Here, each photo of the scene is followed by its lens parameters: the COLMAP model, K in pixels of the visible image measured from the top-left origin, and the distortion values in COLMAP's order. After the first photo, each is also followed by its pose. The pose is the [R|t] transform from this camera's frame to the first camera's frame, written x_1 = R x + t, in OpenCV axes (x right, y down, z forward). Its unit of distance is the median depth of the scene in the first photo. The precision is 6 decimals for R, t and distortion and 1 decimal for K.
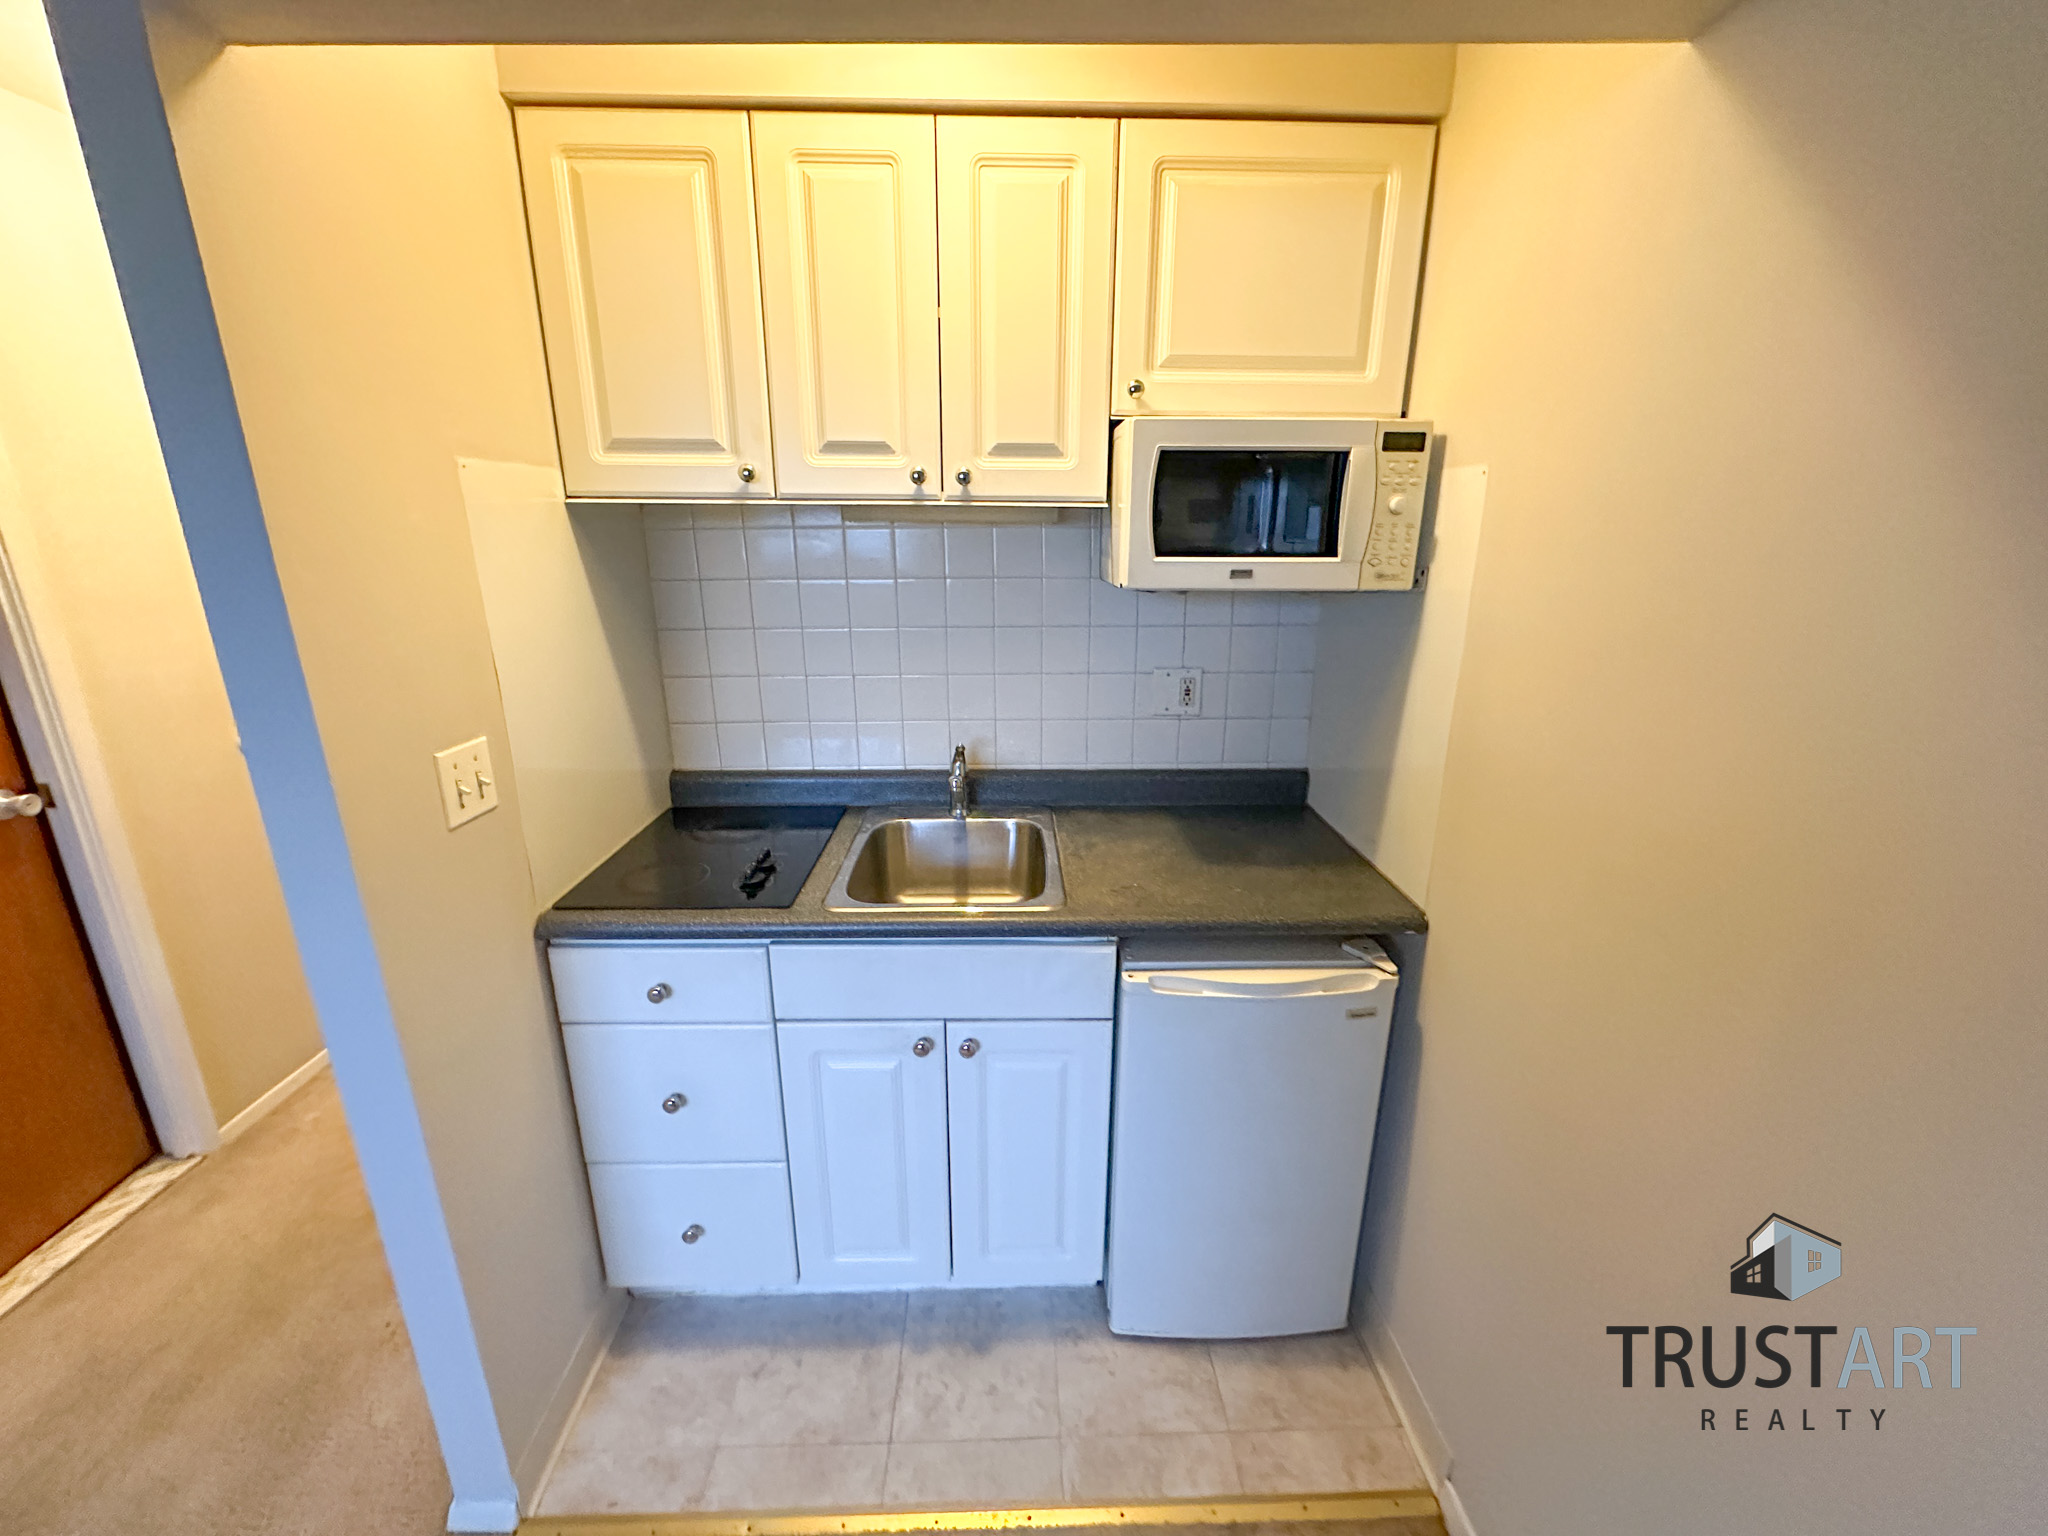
lens RADIAL K [[815.6, 0, 1022.1], [0, 815.6, 767.0], [0, 0, 1]] dist [-0.001913, -0.000076]
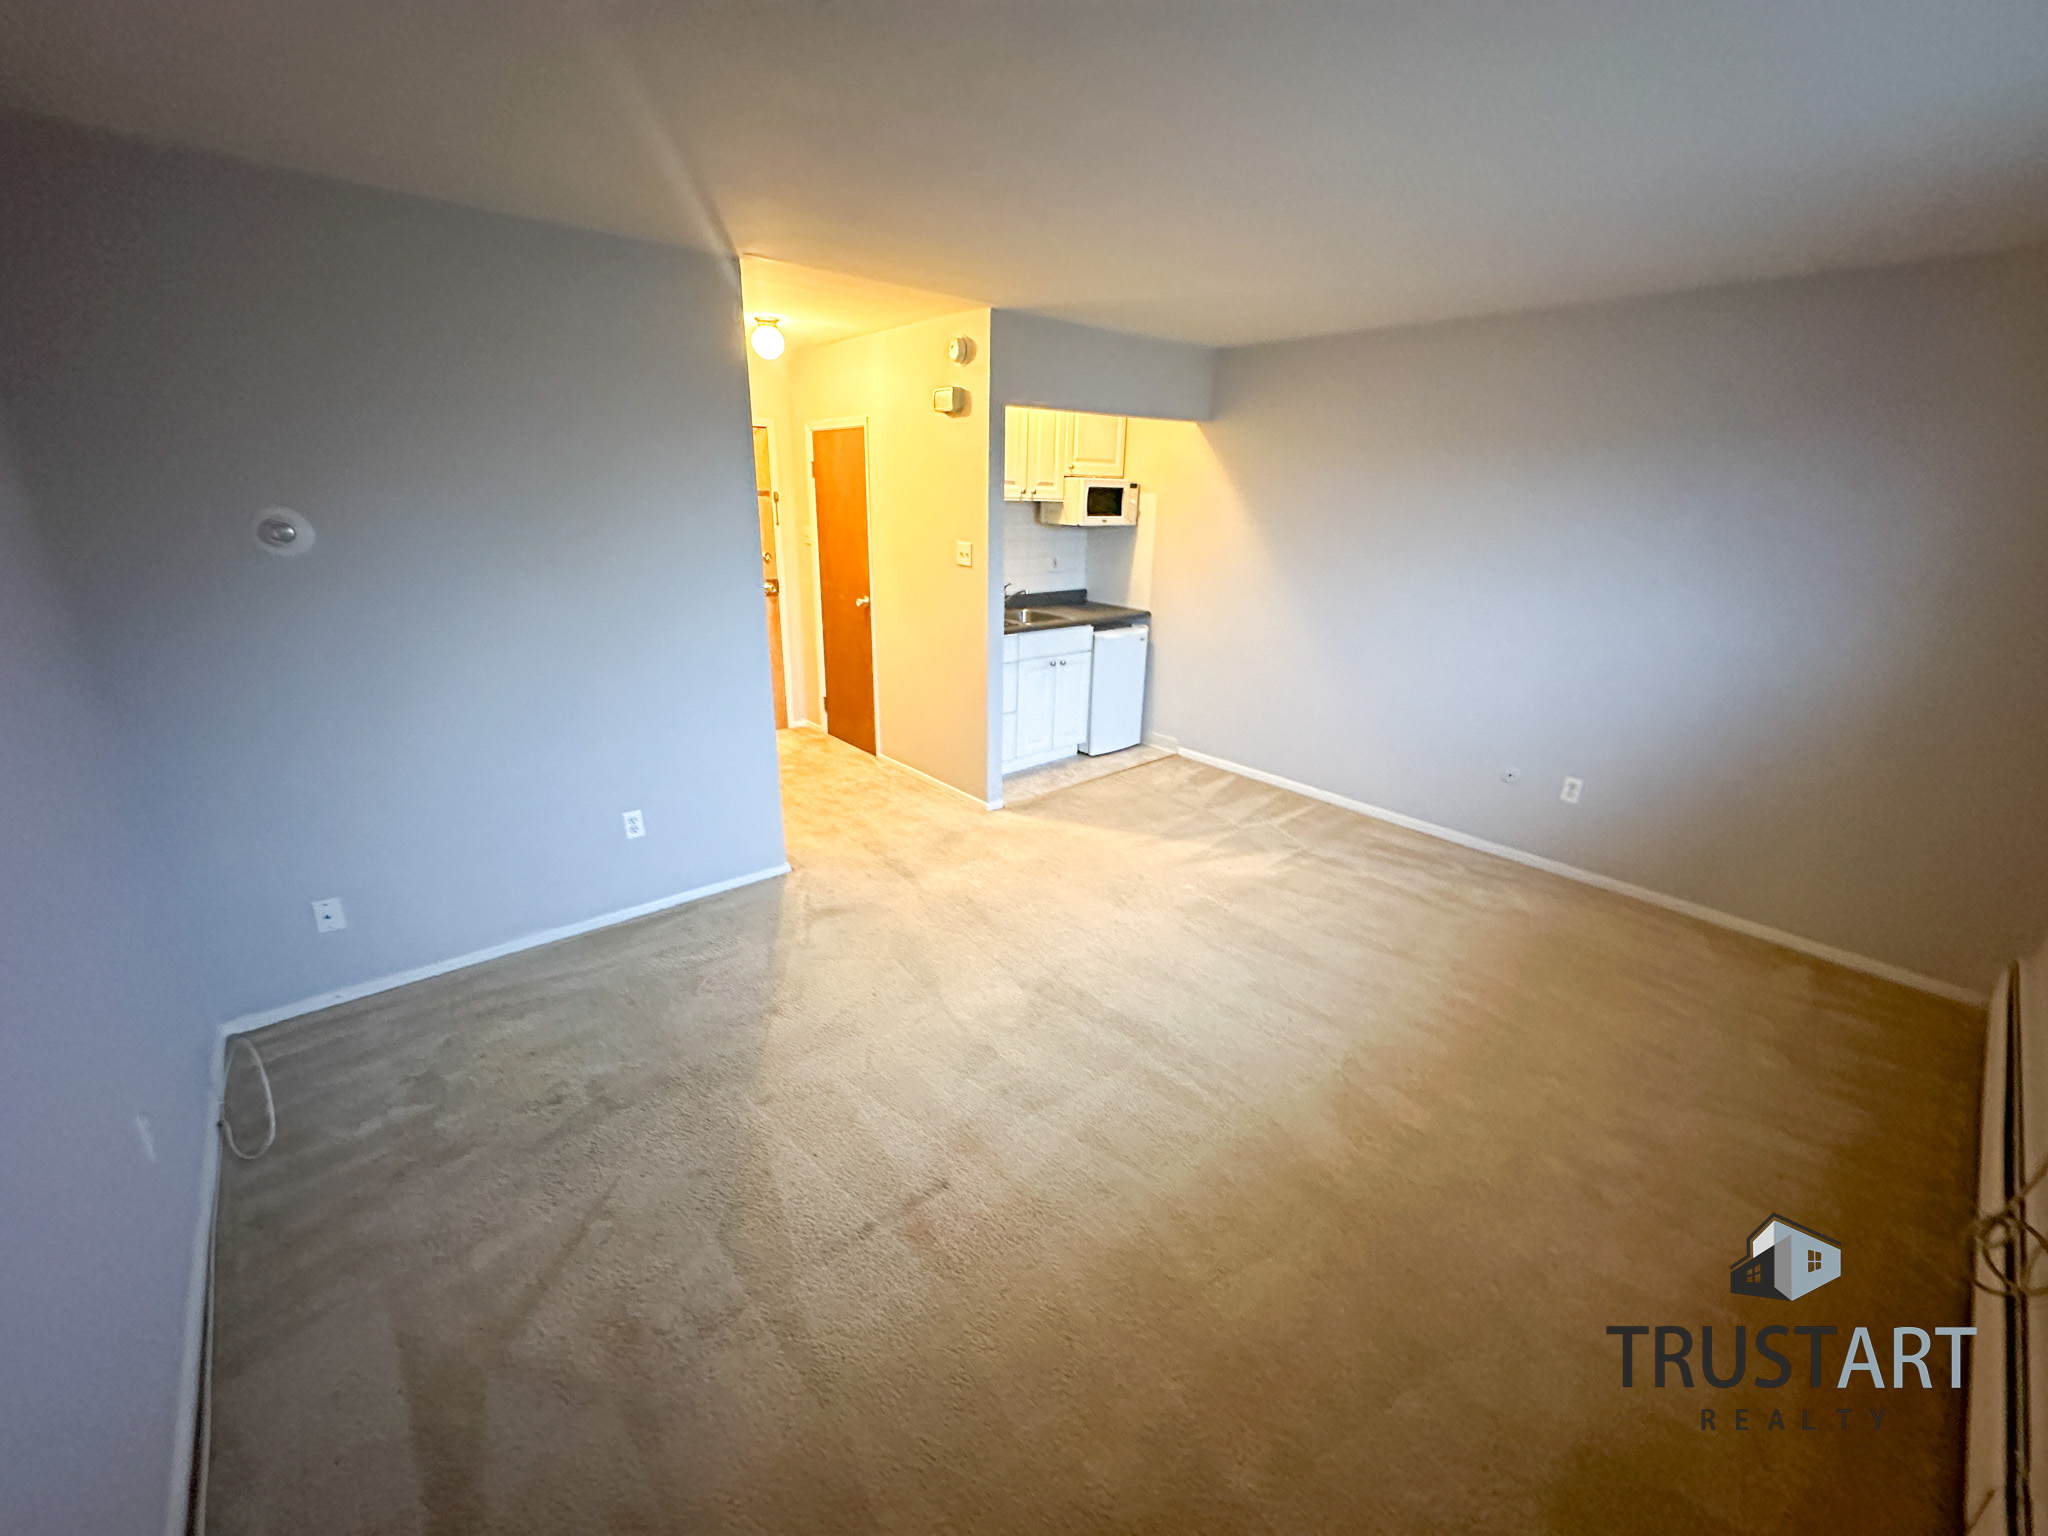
lens RADIAL K [[815.6, 0, 1022.1], [0, 815.6, 767.0], [0, 0, 1]] dist [-0.001913, -0.000076]
pose [[0.765637, -0.192532, 0.613785, -2.352568], [0.158349, 0.981208, 0.110260, 0.366887], [-0.623479, 0.012773, 0.781736, -1.540759]]
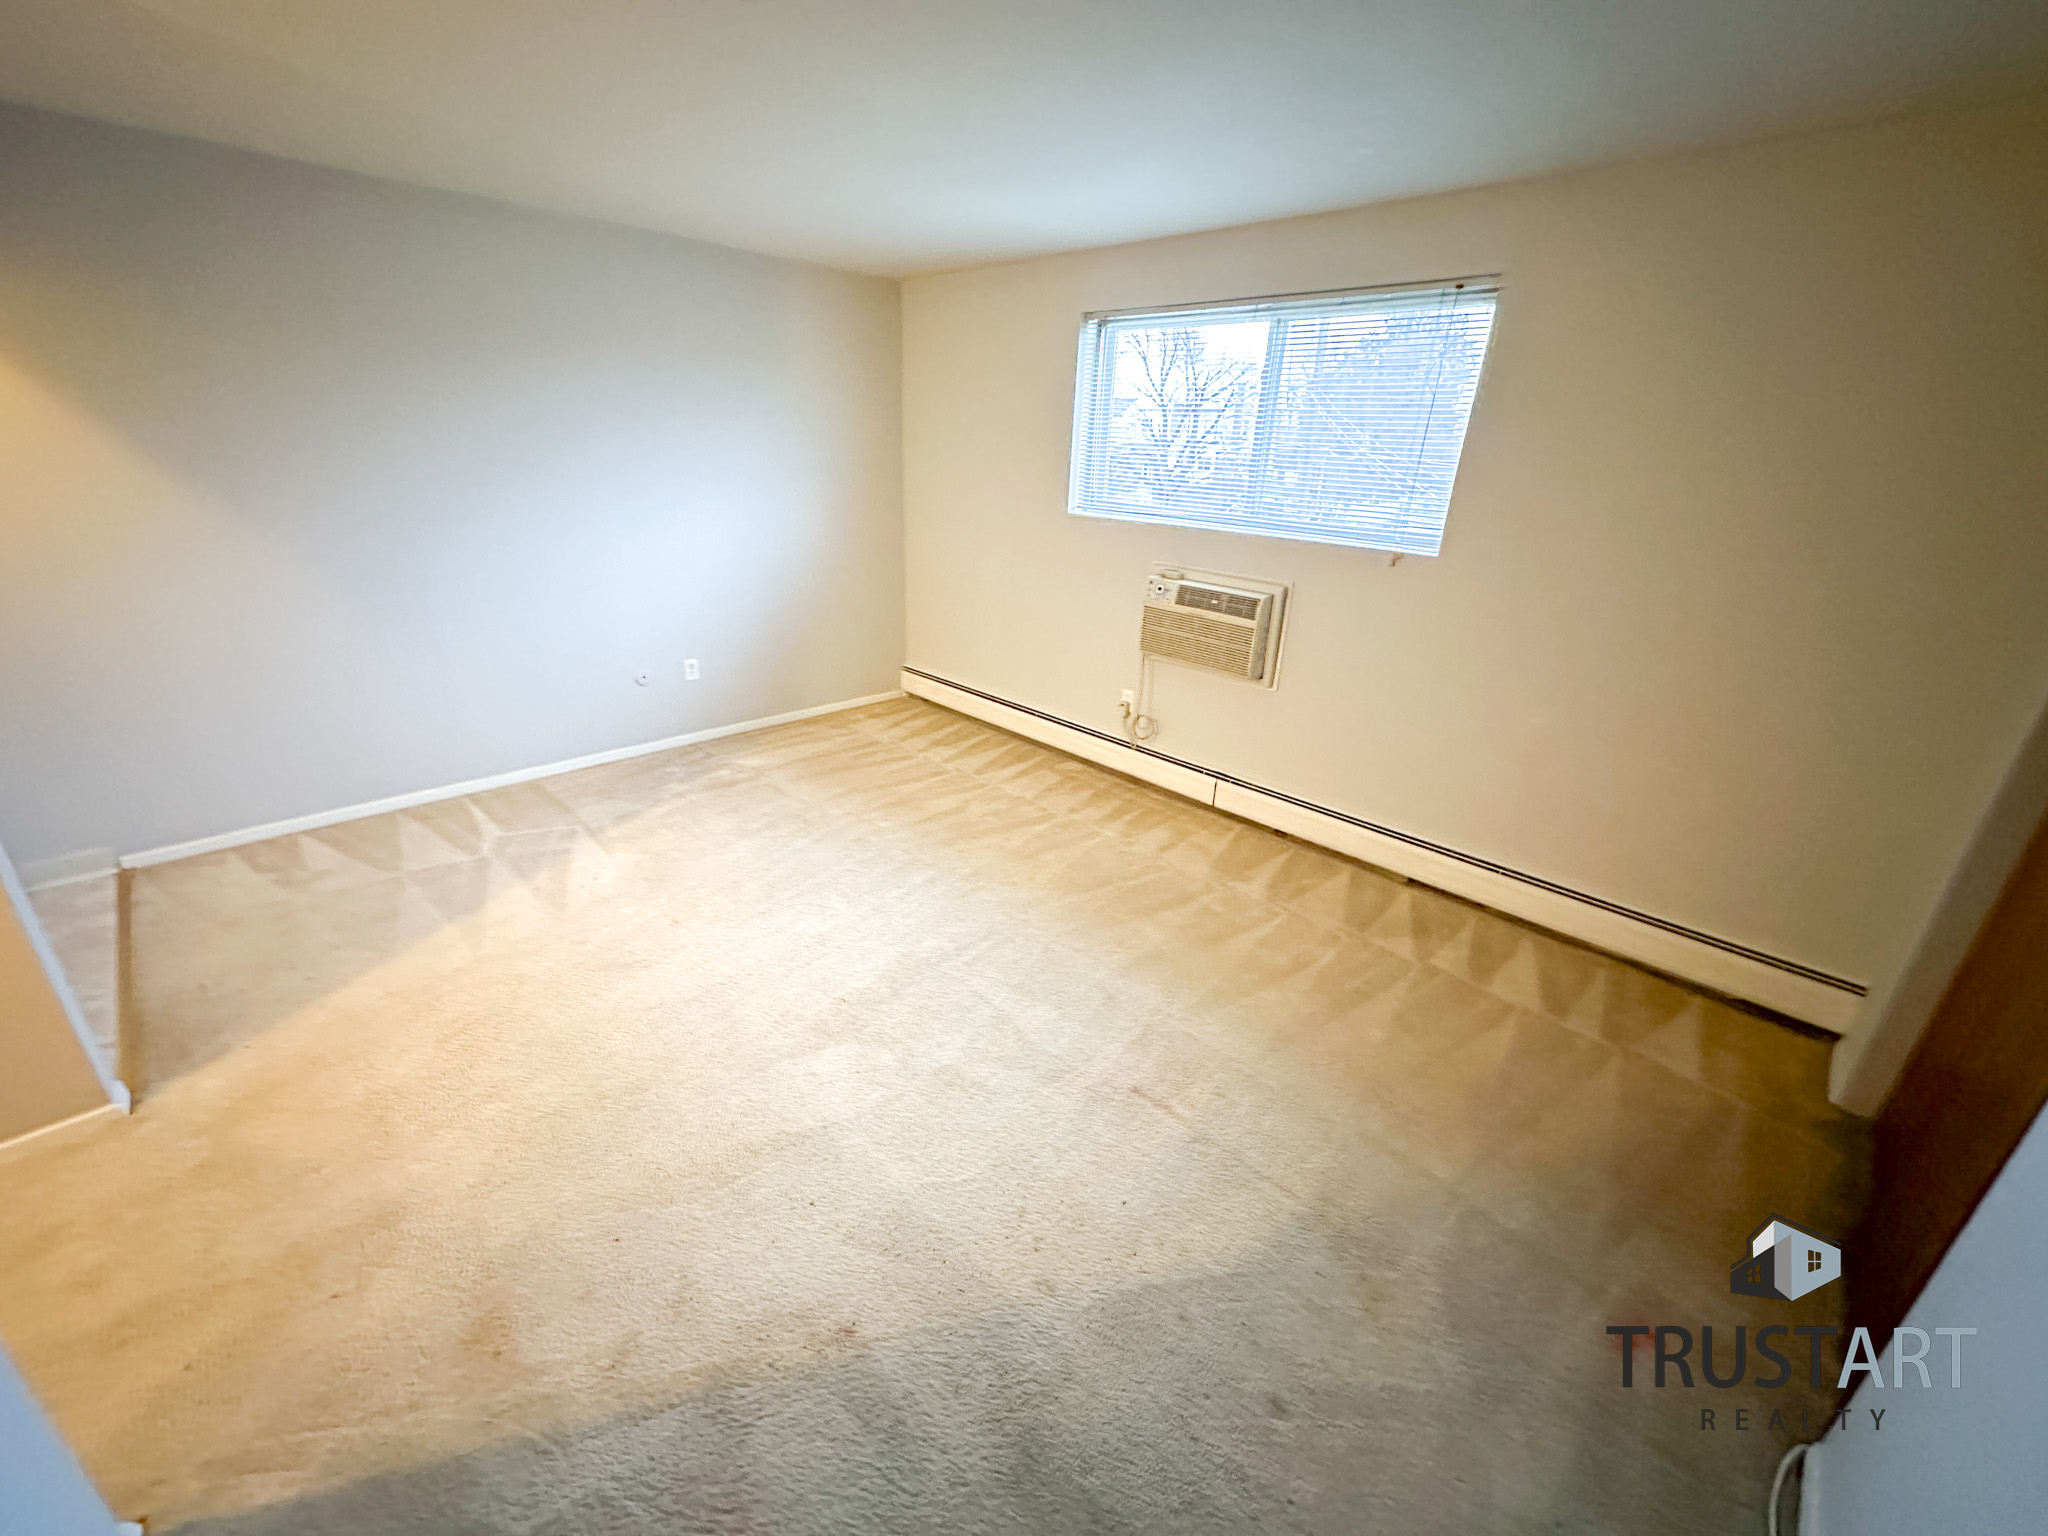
lens RADIAL K [[815.6, 0, 1022.1], [0, 815.6, 767.0], [0, 0, 1]] dist [-0.001913, -0.000076]
pose [[-0.695548, -0.297304, 0.654082, -2.403547], [0.159138, 0.824009, 0.543768, -0.150287], [-0.700634, 0.482306, -0.525826, 0.275655]]
